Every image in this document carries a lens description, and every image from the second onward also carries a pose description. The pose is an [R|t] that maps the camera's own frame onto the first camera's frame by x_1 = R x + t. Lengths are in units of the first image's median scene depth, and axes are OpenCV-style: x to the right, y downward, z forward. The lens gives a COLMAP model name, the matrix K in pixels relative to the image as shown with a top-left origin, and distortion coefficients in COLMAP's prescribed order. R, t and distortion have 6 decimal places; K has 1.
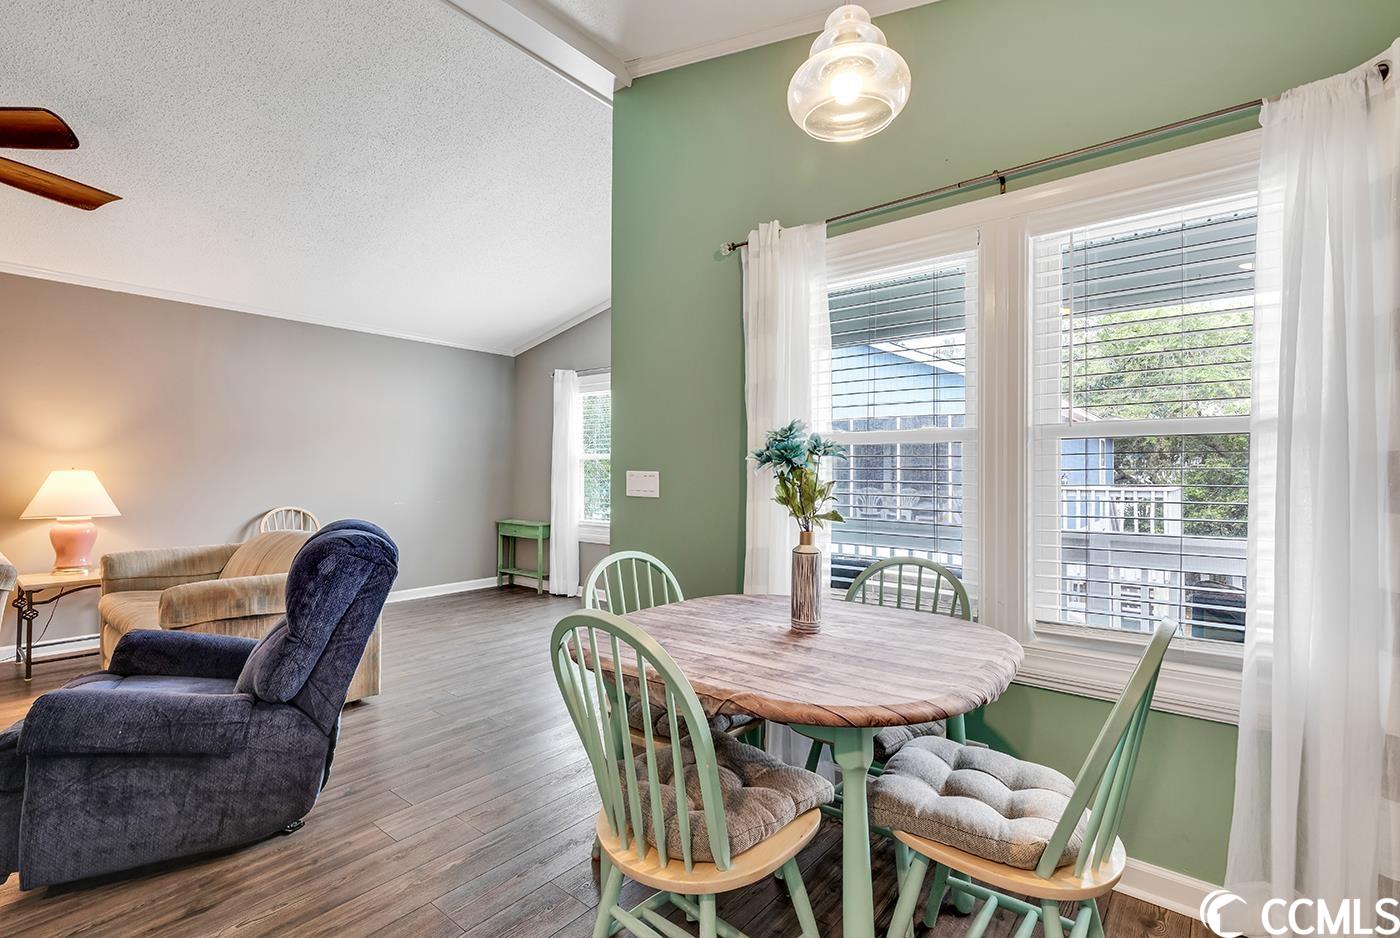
lens RADIAL K [[652.8, 0, 689.8], [0, 652.8, 465.0], [0, 0, 1]] dist [0.014009, 0.000461]
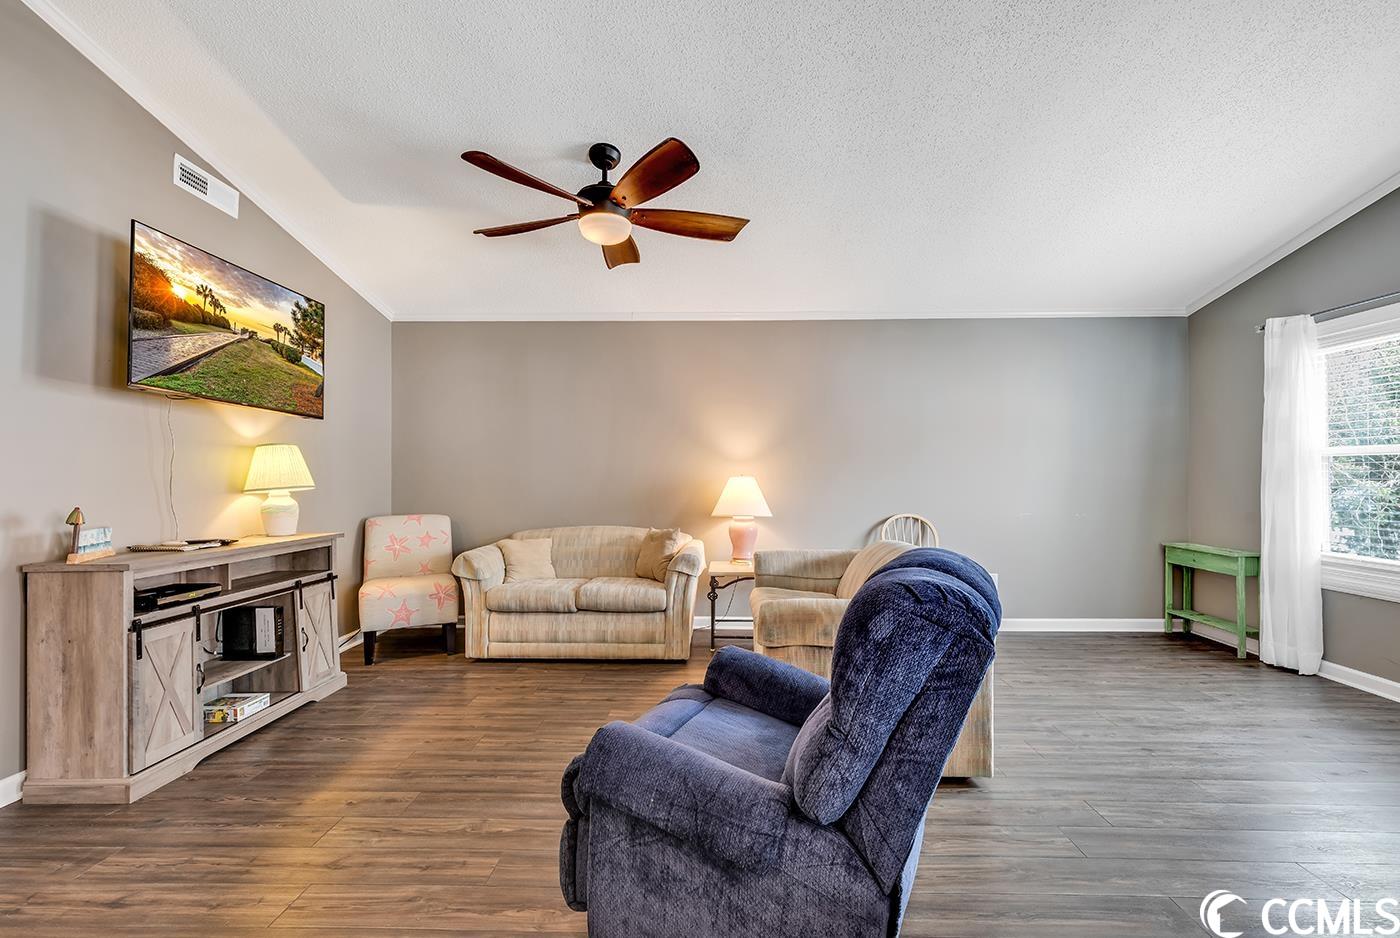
lens RADIAL K [[635.0, 0, 705.0], [0, 635.0, 474.0], [0, 0, 1]] dist [0.004144, 0.000537]
pose [[0.624077, -0.006889, -0.781332, -0.099721], [0.011977, 0.999928, 0.000750, 0.002217], [0.781271, -0.009827, 0.624115, 0.269842]]
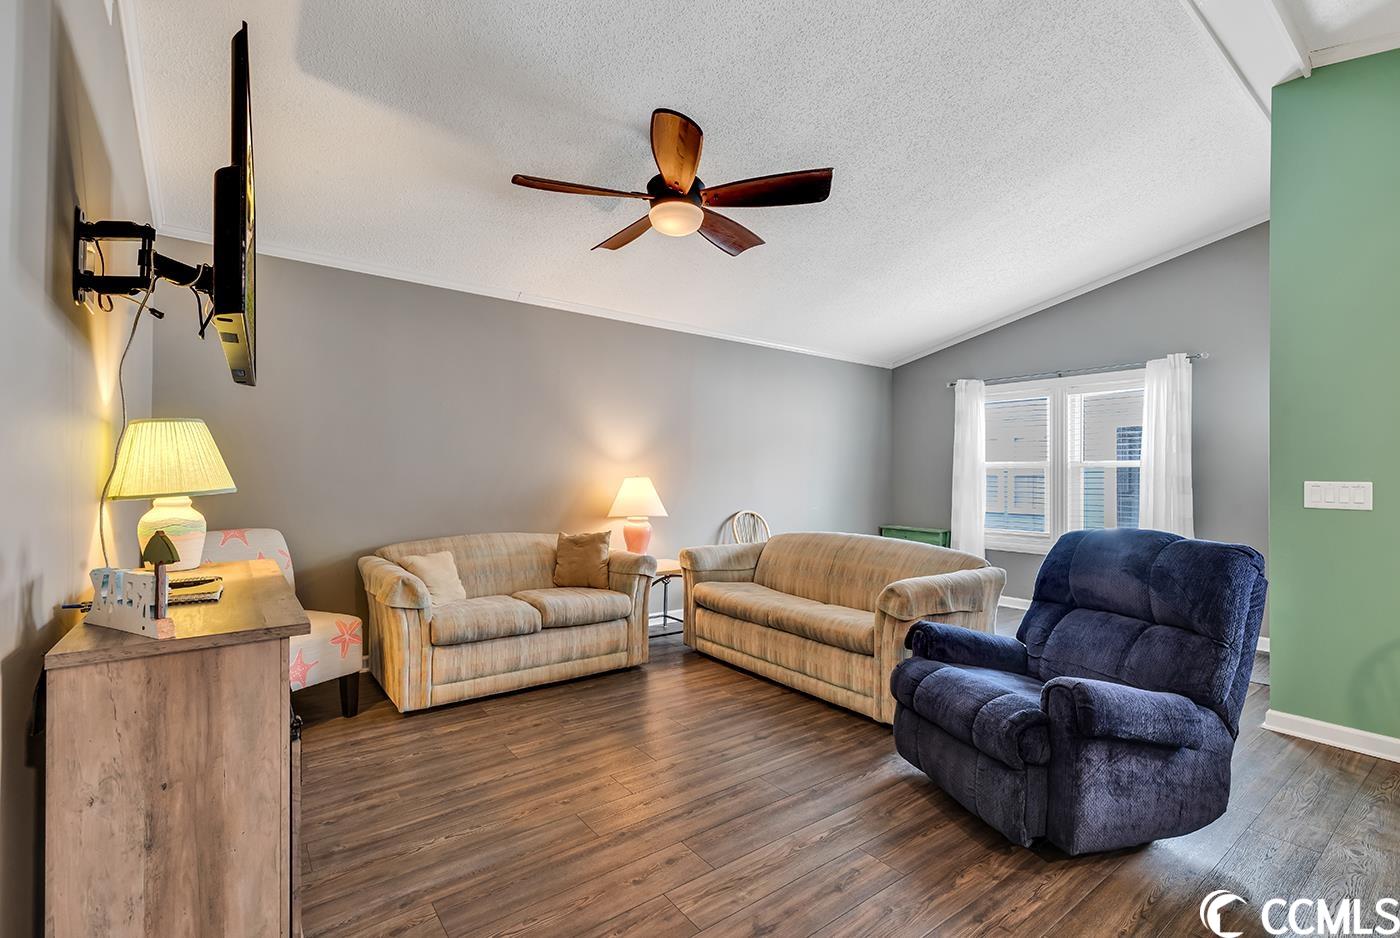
lens RADIAL K [[625.7, 0, 700.0], [0, 625.7, 469.0], [0, 0, 1]] dist [0.003773, 0.000434]
pose [[0.974139, 0.000364, -0.225948, -0.634389], [-0.001168, 0.999993, -0.003421, -0.003878], [0.225946, 0.003596, 0.974133, -0.081453]]
